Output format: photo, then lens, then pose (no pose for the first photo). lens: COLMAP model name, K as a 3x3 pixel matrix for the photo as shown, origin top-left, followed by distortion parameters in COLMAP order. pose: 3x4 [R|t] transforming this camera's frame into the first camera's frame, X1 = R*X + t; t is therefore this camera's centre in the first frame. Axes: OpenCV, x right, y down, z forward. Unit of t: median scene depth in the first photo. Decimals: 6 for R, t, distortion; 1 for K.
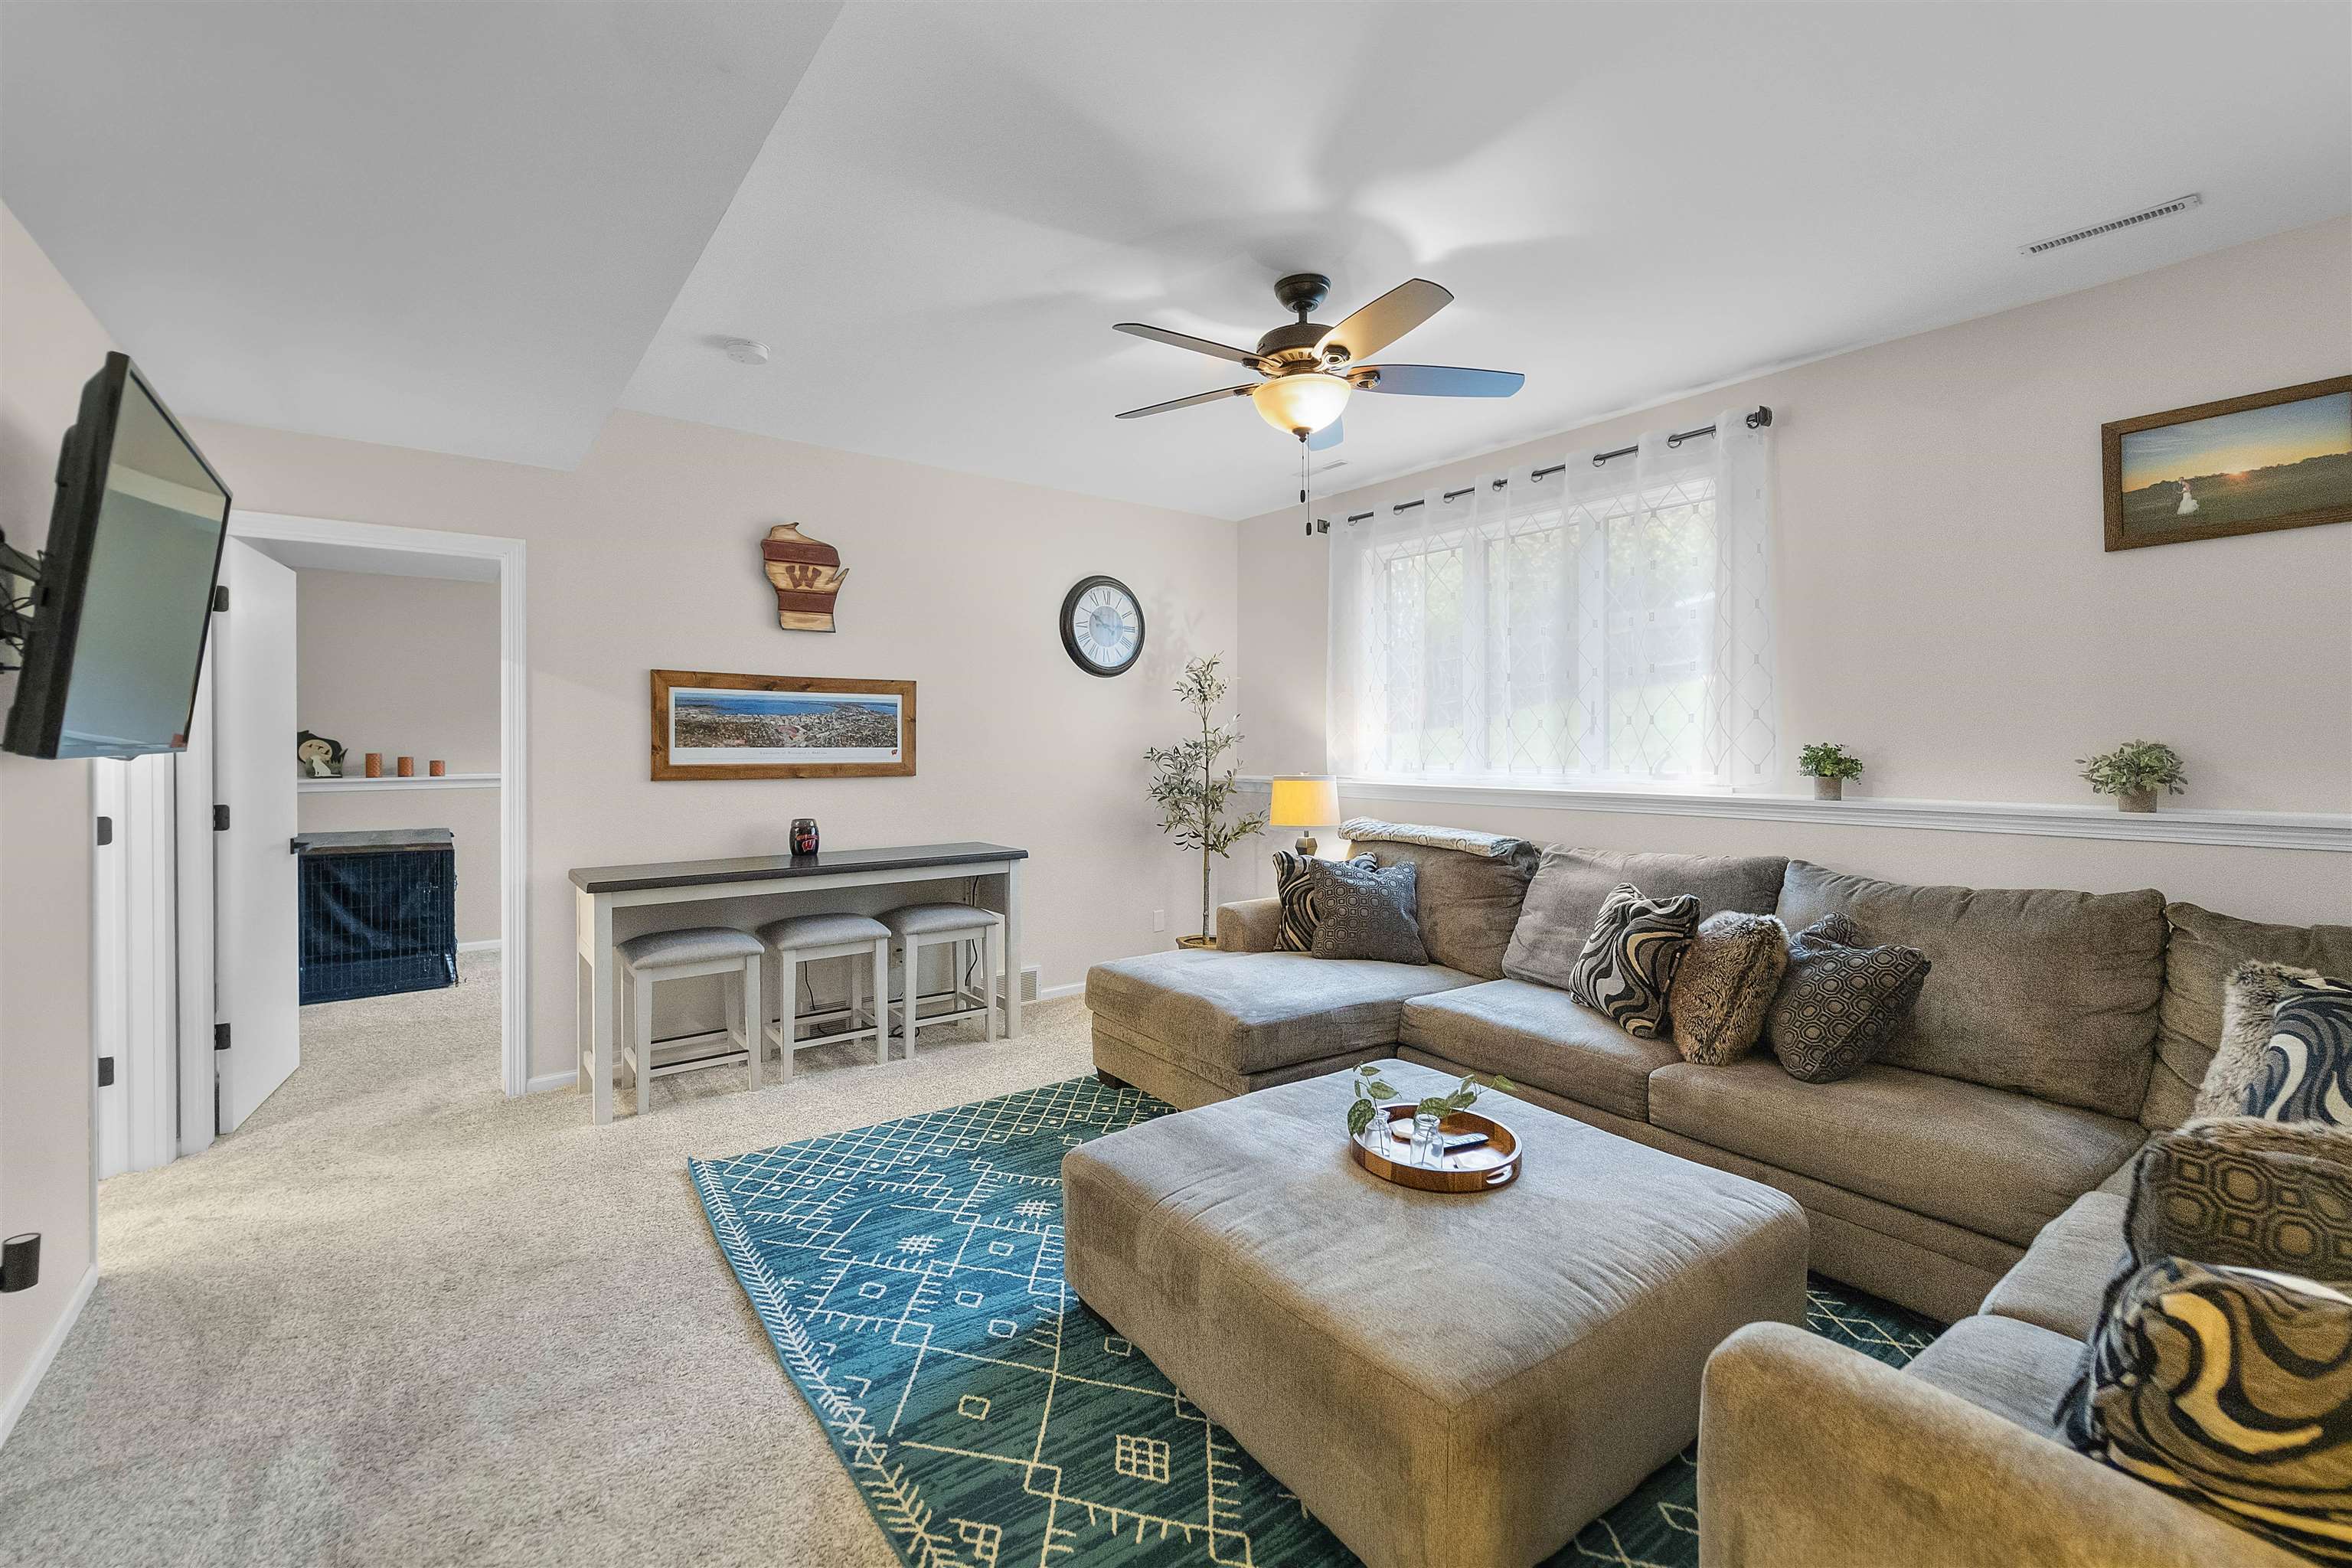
lens RADIAL K [[965.1, 0, 1177.7], [0, 965.1, 743.2], [0, 0, 1]] dist [0.000267, -0.000117]
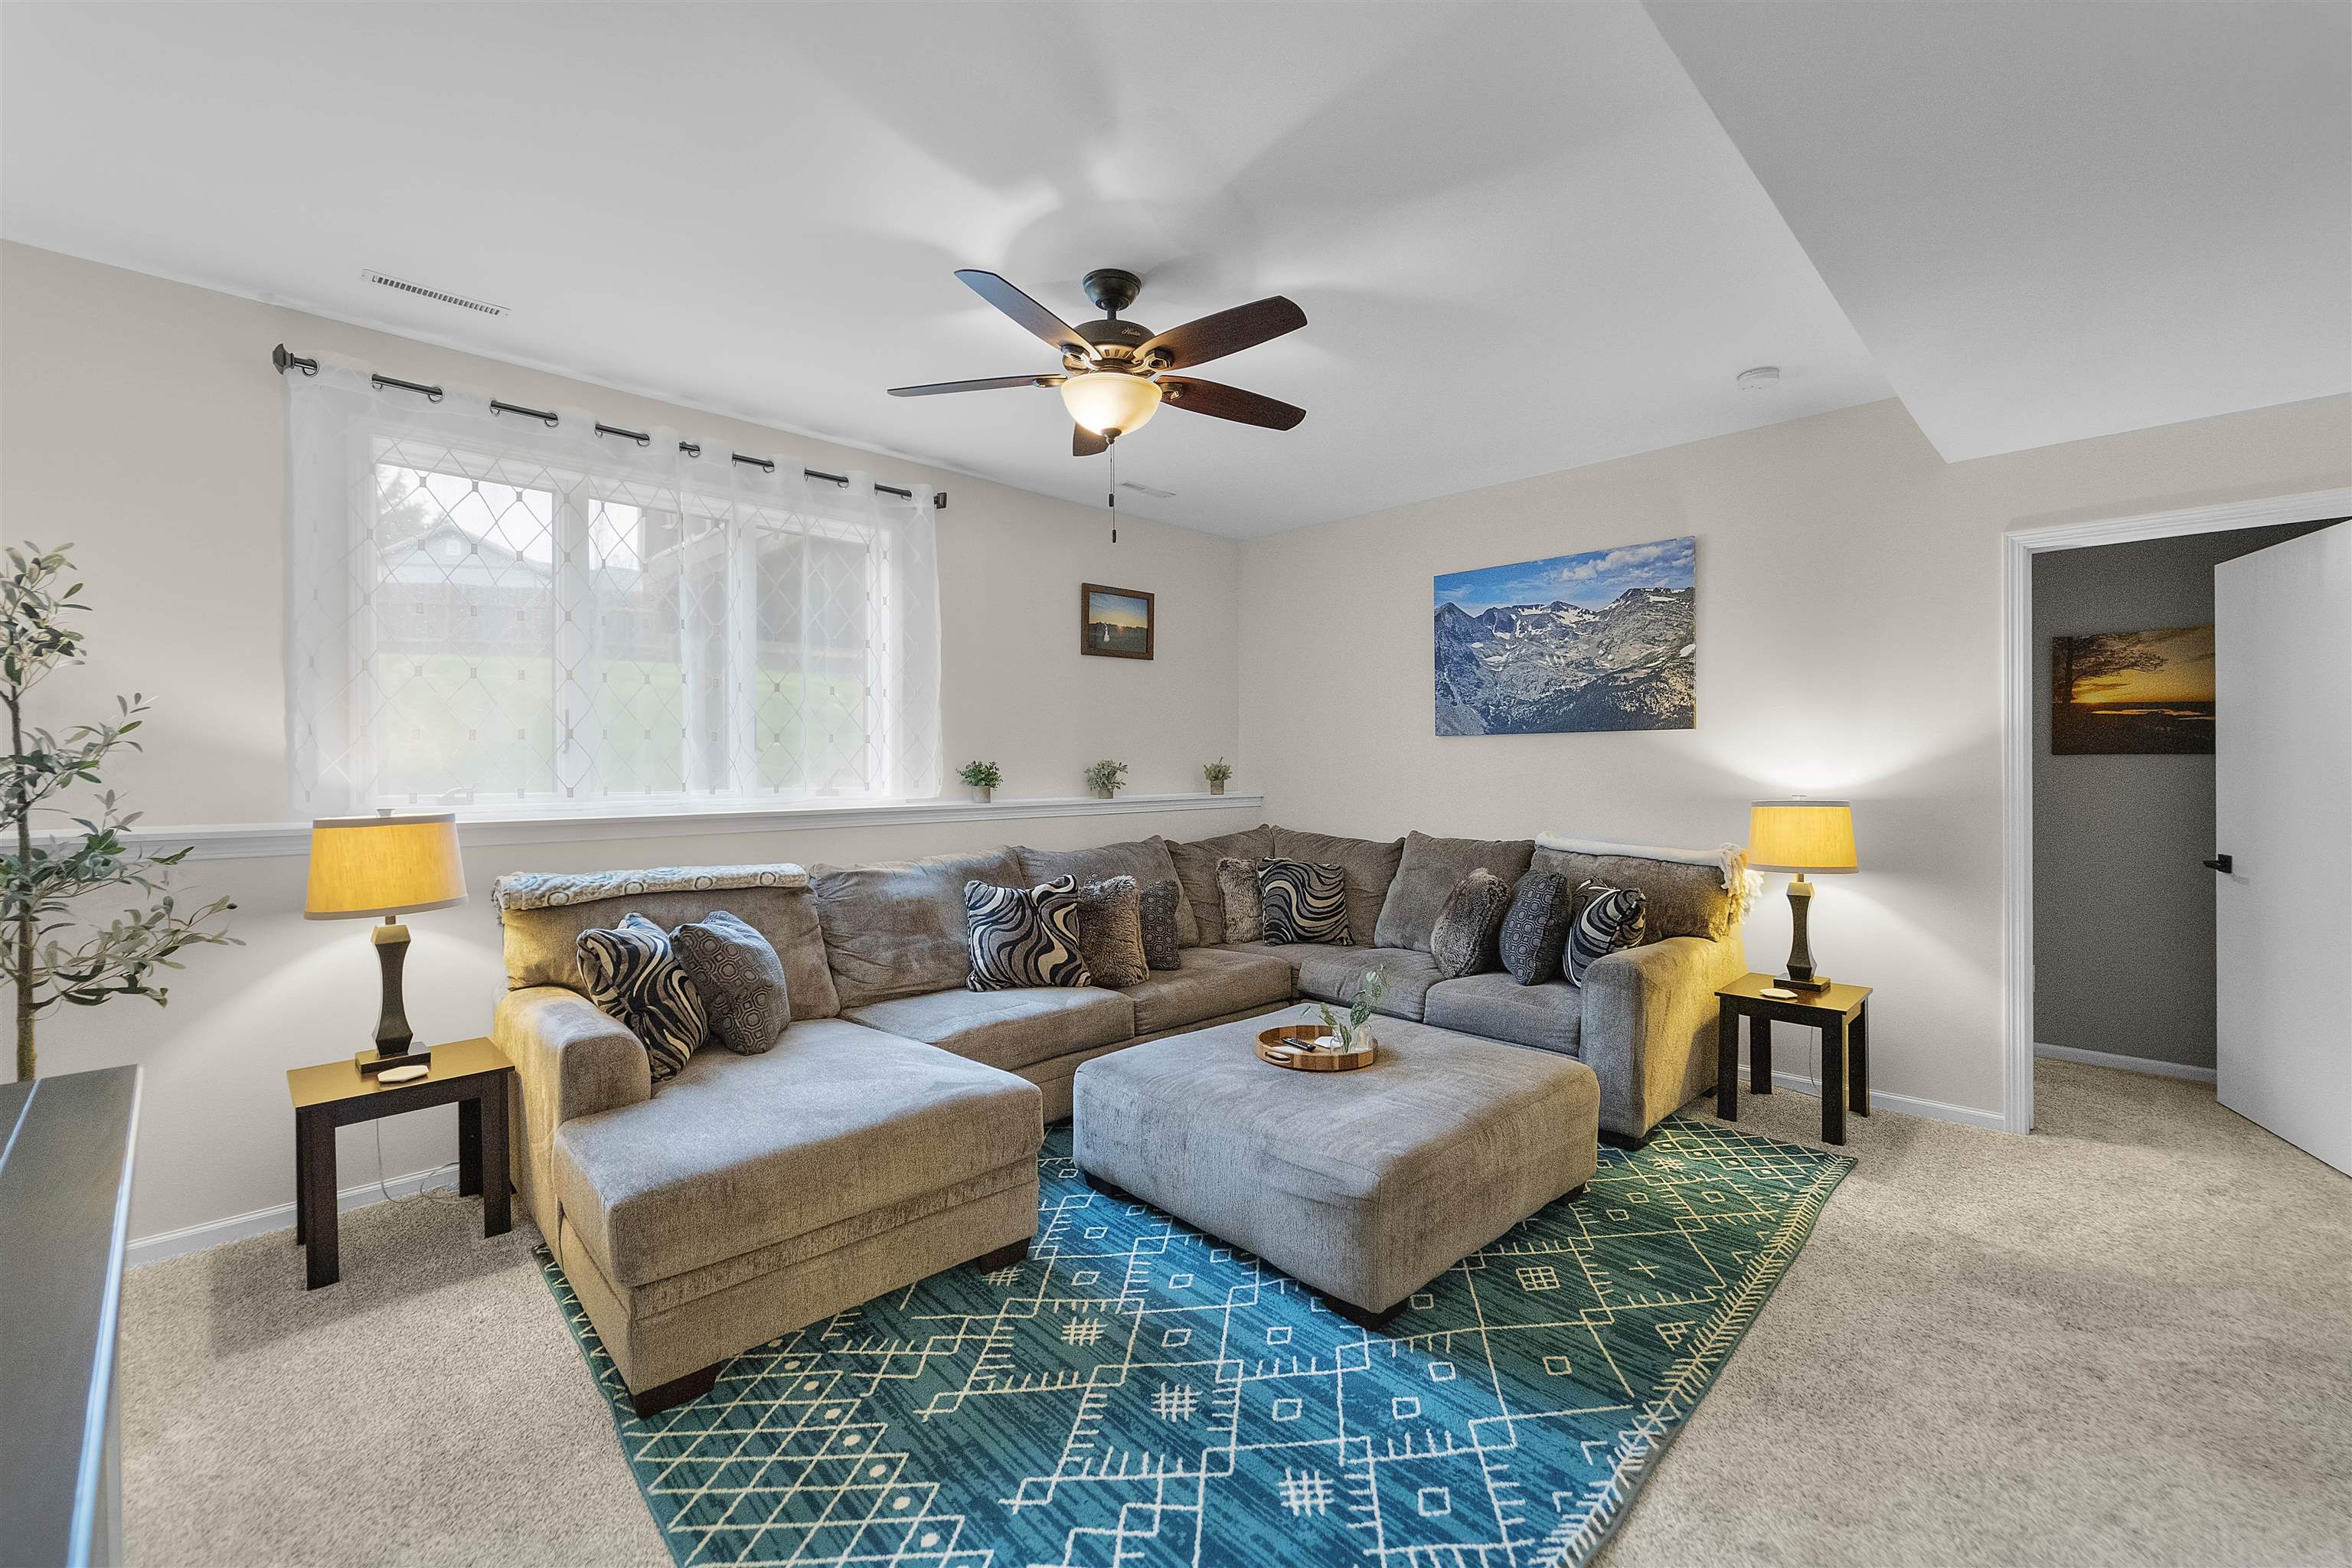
lens RADIAL K [[953.2, 0, 1178.9], [0, 953.2, 778.7], [0, 0, 1]] dist [0.001798, 0.000024]
pose [[-0.118365, -0.015726, 0.992846, -0.848663], [0.000160, 0.999874, 0.015857, 0.003928], [-0.992970, 0.002036, -0.118347, 1.077371]]
